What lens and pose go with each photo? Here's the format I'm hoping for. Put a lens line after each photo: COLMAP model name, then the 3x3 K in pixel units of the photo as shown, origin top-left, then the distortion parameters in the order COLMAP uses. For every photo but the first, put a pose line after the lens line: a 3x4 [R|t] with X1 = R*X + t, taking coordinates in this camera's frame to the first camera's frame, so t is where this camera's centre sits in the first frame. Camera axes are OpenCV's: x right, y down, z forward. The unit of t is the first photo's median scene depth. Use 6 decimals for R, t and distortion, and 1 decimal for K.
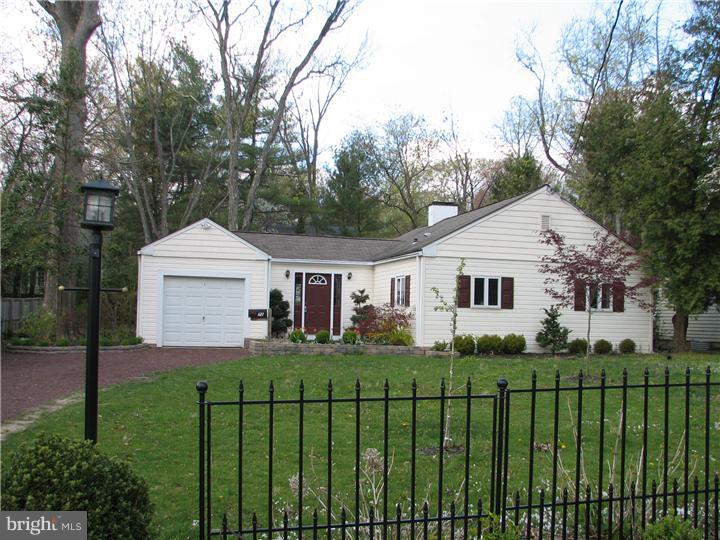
lens RADIAL K [[770.3, 0, 364.7], [0, 770.3, 273.8], [0, 0, 1]] dist [-0.094603, 0.000000]
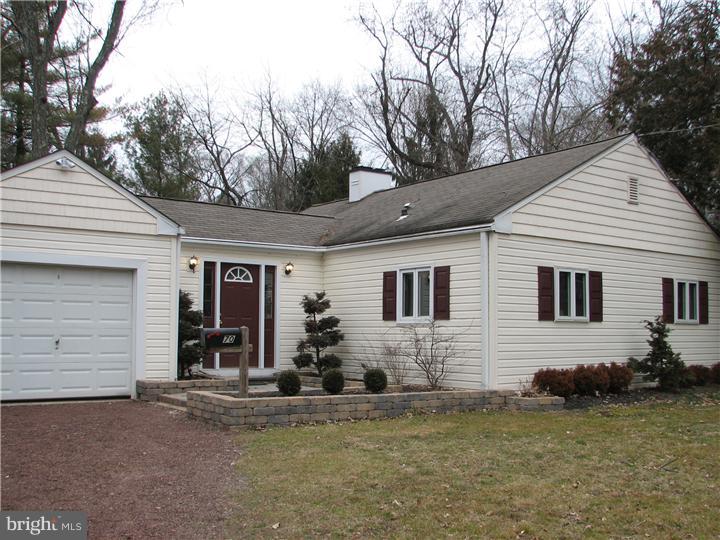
lens RADIAL K [[770.3, 0, 361.6], [0, 770.3, 269.3], [0, 0, 1]] dist [-0.094603, 0.000000]
pose [[0.932923, 0.013712, 0.359814, -0.201295], [-0.008070, 0.999820, -0.017176, 0.013979], [-0.359985, 0.013120, 0.932866, 0.454104]]
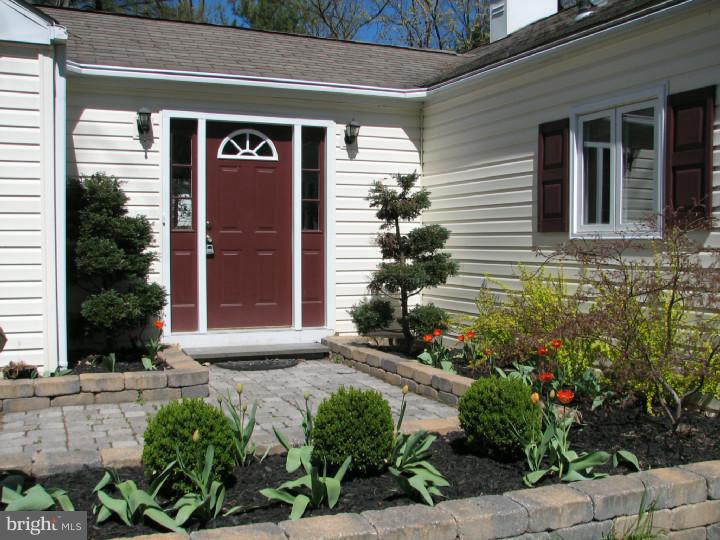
lens RADIAL K [[770.3, 0, 360.1], [0, 770.3, 270.8], [0, 0, 1]] dist [-0.094603, 0.000000]
pose [[0.989180, -0.025697, 0.144439, -0.067616], [0.011343, 0.994989, 0.099335, 0.029453], [-0.146267, -0.096621, 0.984515, 0.758048]]
